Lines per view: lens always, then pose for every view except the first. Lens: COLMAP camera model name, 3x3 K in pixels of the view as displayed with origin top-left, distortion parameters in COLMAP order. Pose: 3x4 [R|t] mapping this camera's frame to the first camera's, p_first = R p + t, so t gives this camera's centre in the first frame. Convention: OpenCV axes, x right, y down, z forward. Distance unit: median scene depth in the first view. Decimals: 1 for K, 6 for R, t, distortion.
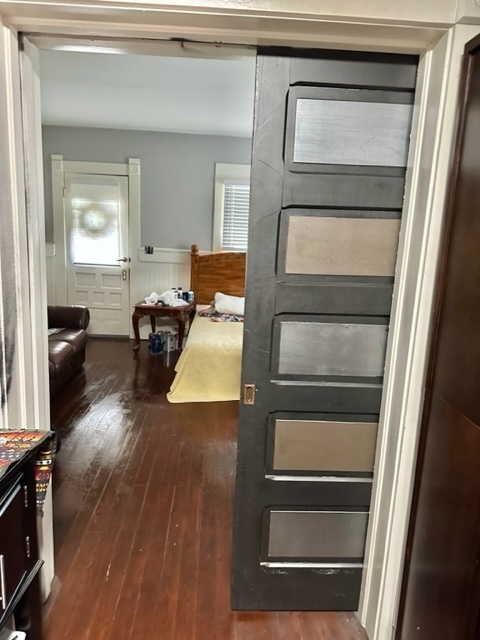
lens RADIAL K [[471.9, 0, 240.0], [0, 471.9, 320.0], [0, 0, 1]] dist [0.134880, -0.001651]
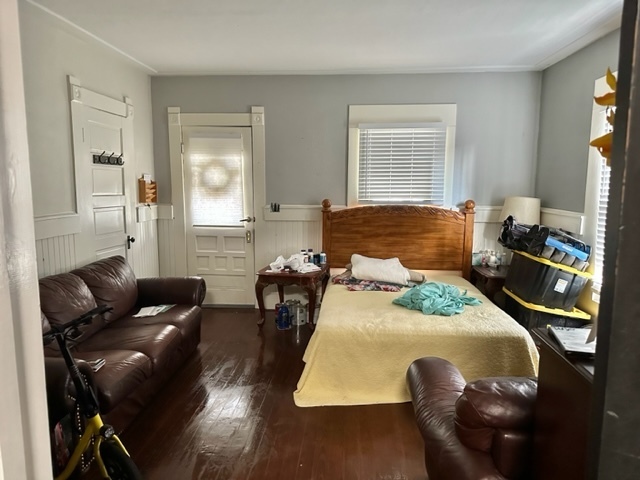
lens RADIAL K [[471.9, 0, 320.0], [0, 471.9, 240.0], [0, 0, 1]] dist [0.134880, -0.001651]
pose [[0.992741, -0.028288, -0.116897, -0.008884], [0.020652, 0.997604, -0.066022, -0.028962], [0.118485, 0.063128, 0.990947, 0.153564]]
